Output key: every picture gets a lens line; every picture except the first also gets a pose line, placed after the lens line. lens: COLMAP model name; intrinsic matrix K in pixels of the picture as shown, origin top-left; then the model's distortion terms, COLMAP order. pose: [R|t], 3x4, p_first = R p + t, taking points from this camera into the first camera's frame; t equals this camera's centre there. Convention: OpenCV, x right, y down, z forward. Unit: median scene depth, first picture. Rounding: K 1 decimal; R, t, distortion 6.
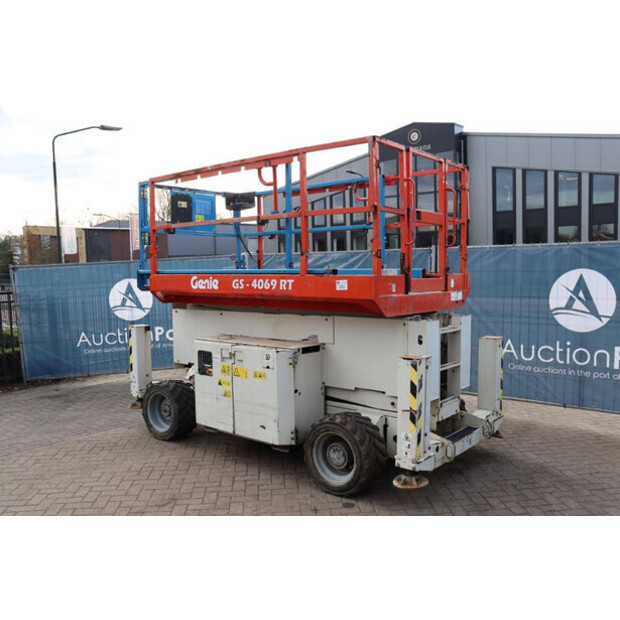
lens RADIAL K [[552.4, 0, 312.9], [0, 552.4, 308.7], [0, 0, 1]] dist [-0.125076, 0.071602]
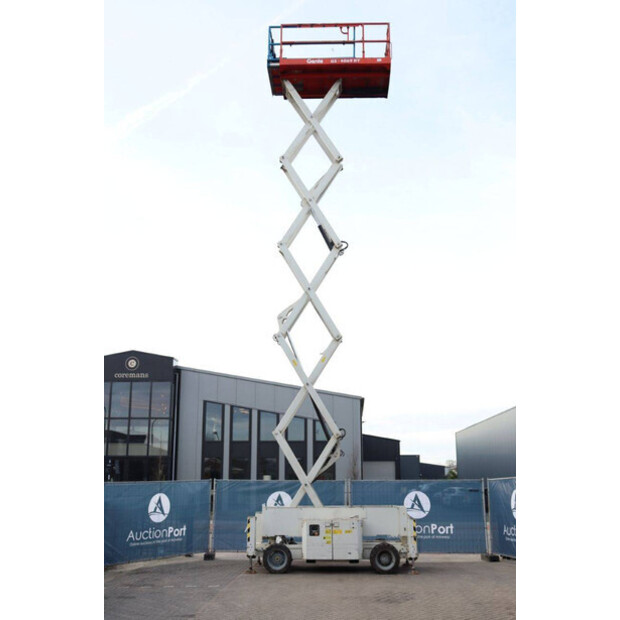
lens RADIAL K [[679.7, 0, 307.8], [0, 679.7, 310.6], [0, 0, 1]] dist [-0.025443, 0.000000]
pose [[0.797956, 0.174022, 0.577046, -2.189284], [0.029704, 0.944892, -0.326030, 0.168791], [-0.601983, 0.277299, 0.748813, -1.484047]]
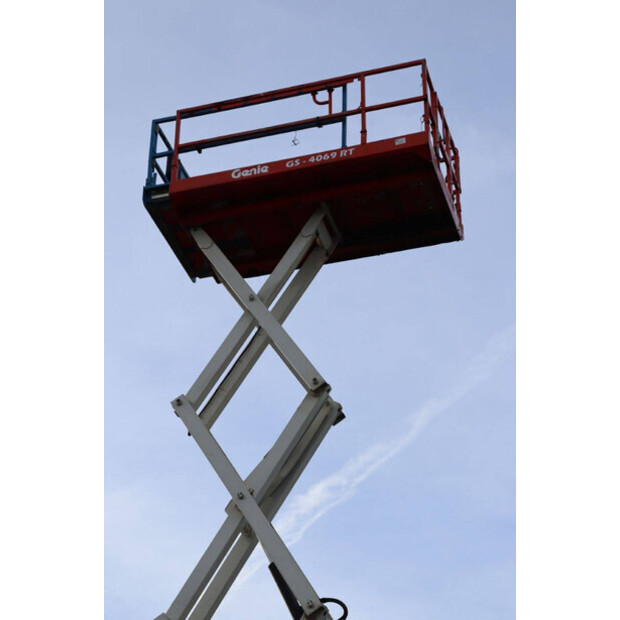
lens RADIAL K [[1435.1, 0, 310.5], [0, 1435.1, 307.1], [0, 0, 1]] dist [0.413335, 0.000000]
pose [[0.924278, 0.257040, 0.282206, -0.979443], [0.001496, 0.736857, -0.676047, 0.098520], [-0.381716, 0.625278, 0.680676, -1.190038]]
